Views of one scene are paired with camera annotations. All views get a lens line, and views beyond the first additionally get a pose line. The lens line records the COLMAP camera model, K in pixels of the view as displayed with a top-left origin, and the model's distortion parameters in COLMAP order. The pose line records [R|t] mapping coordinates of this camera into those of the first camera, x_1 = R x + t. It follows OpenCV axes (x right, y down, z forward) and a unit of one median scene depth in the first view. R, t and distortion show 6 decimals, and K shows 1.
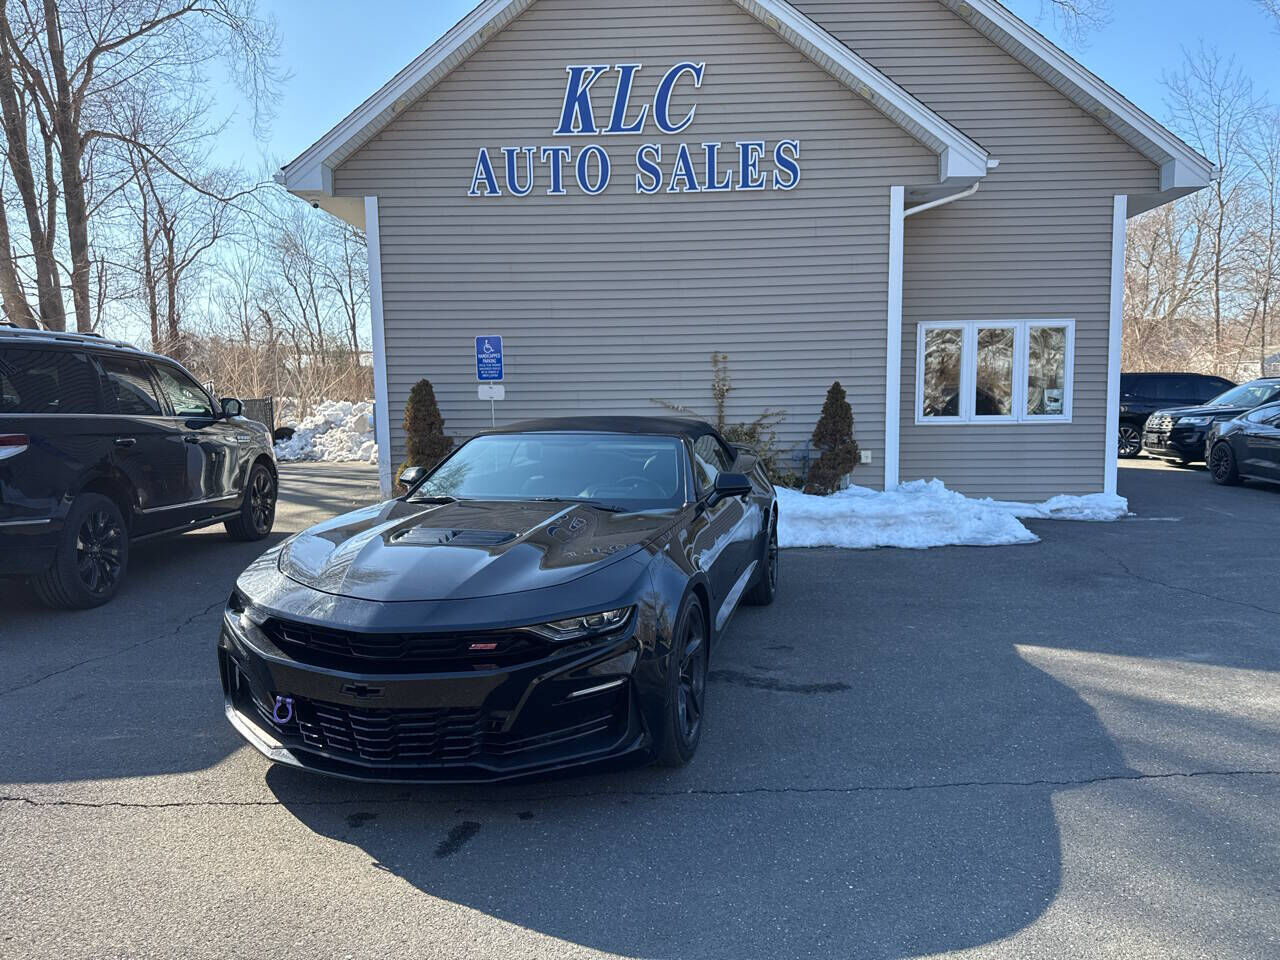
lens RADIAL K [[897.7, 0, 640.0], [0, 897.7, 507.3], [0, 0, 1]] dist [0.001046, -0.008313]
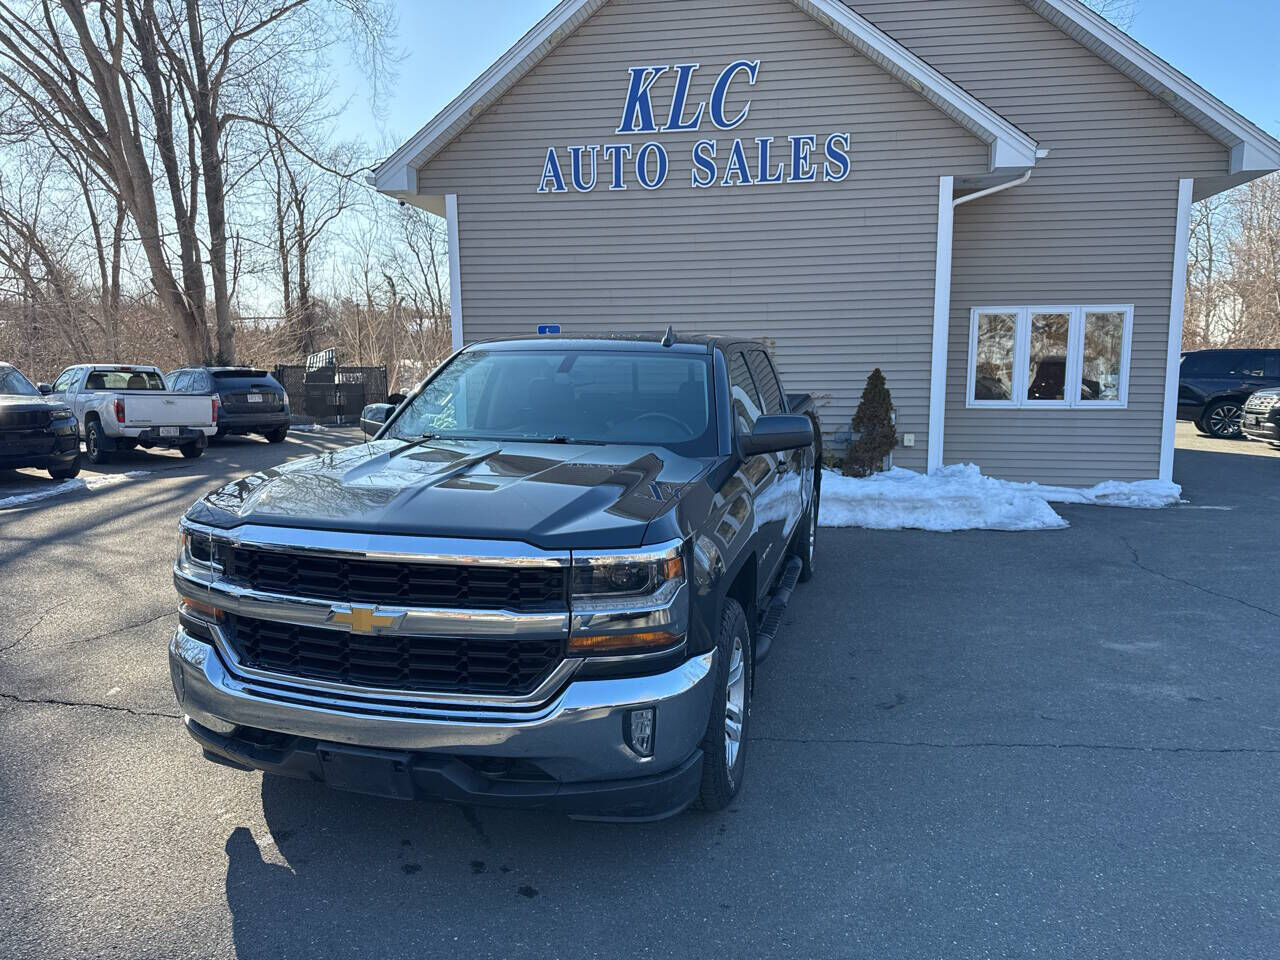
lens RADIAL K [[897.7, 0, 640.0], [0, 897.7, 507.3], [0, 0, 1]] dist [0.001046, -0.008313]
pose [[0.991752, 0.027584, -0.125169, 0.077645], [-0.022318, 0.998814, 0.043280, -0.017032], [0.126215, -0.040130, 0.991191, -0.072990]]
